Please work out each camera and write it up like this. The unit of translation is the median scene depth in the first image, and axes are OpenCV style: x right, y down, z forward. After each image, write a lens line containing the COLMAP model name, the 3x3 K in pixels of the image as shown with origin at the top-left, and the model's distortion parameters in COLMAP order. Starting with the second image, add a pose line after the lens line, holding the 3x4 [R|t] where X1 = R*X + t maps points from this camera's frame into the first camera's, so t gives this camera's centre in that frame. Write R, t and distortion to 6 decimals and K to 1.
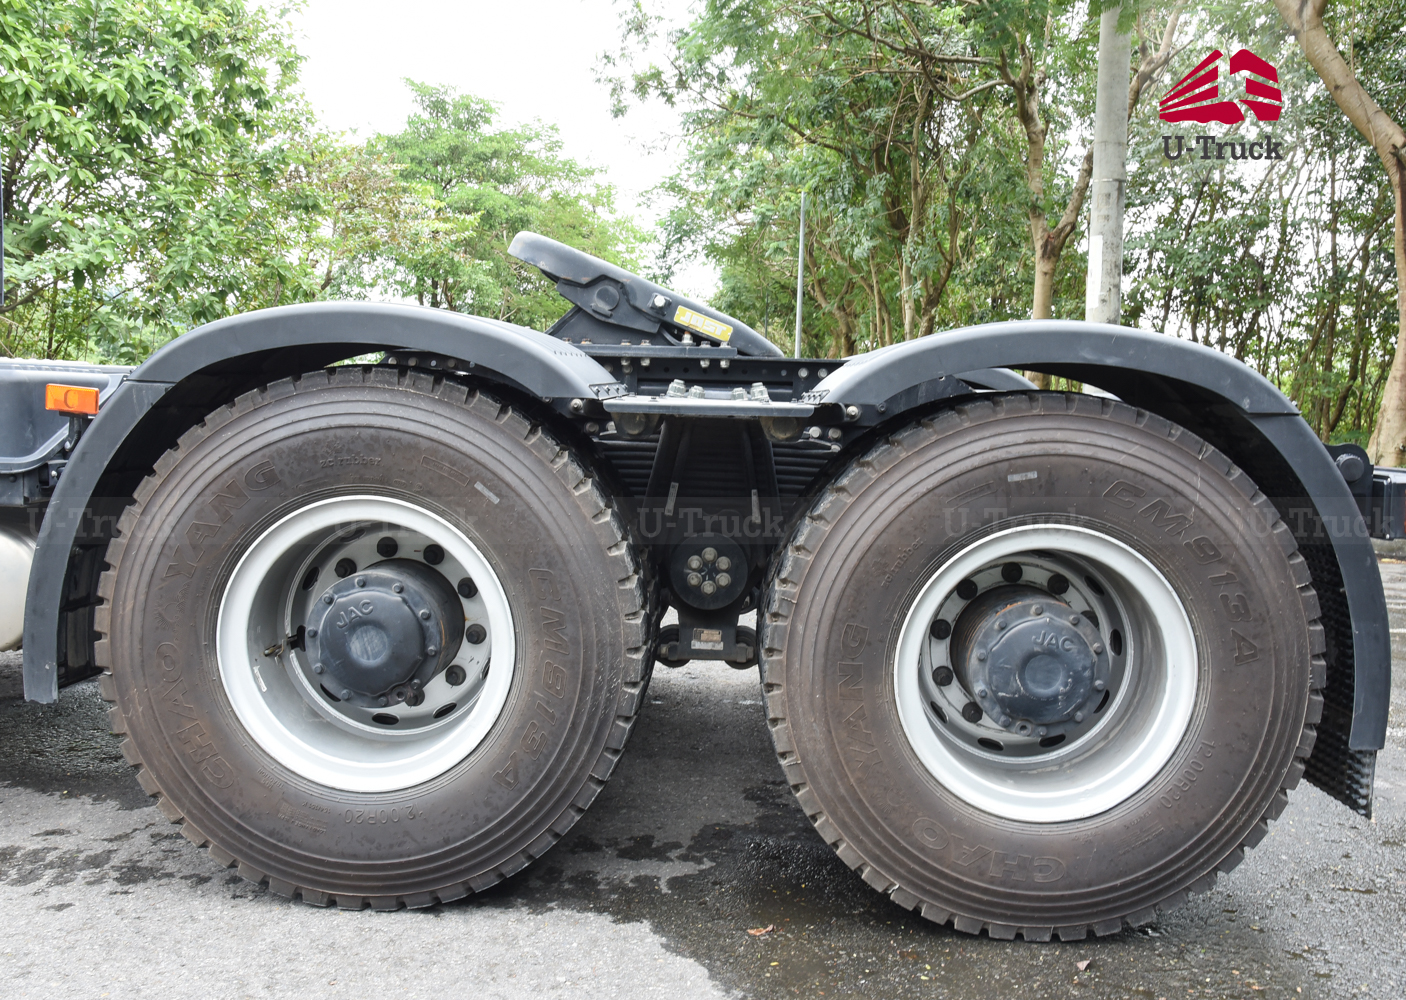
lens RADIAL K [[1306.9, 0, 703.0], [0, 1306.9, 500.0], [0, 0, 1]] dist [-0.046706, 0.152732]
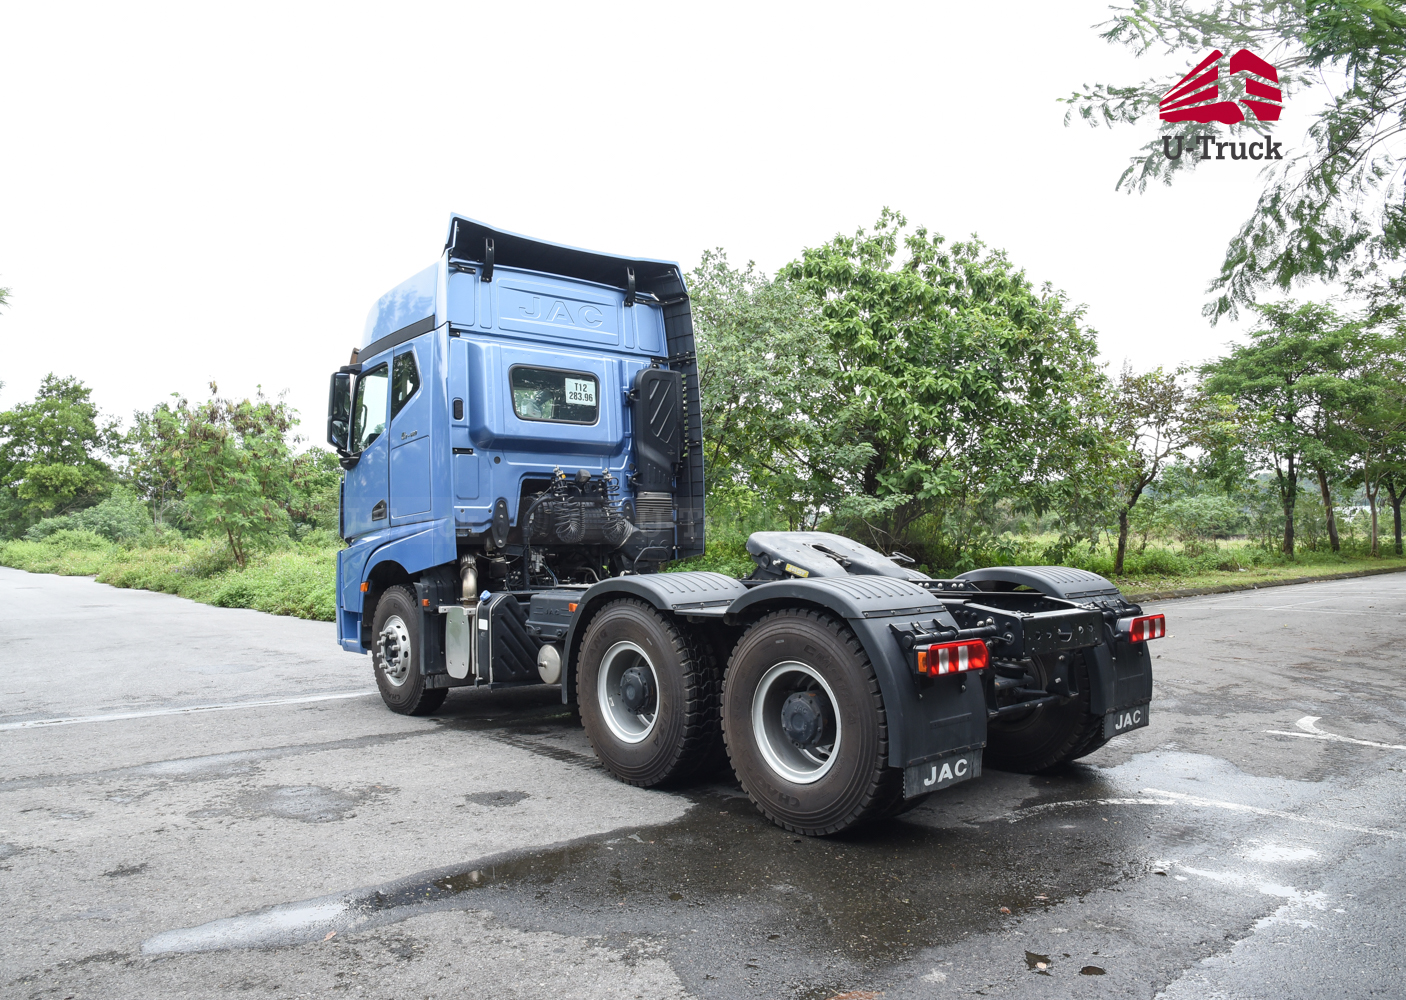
lens RADIAL K [[999.7, 0, 702.6], [0, 999.7, 492.5], [0, 0, 1]] dist [-0.122283, 0.071688]
pose [[0.680202, -0.077854, -0.728879, 1.514080], [-0.028226, 0.990824, -0.132174, -0.042650], [0.732481, 0.110479, 0.671763, -0.429755]]
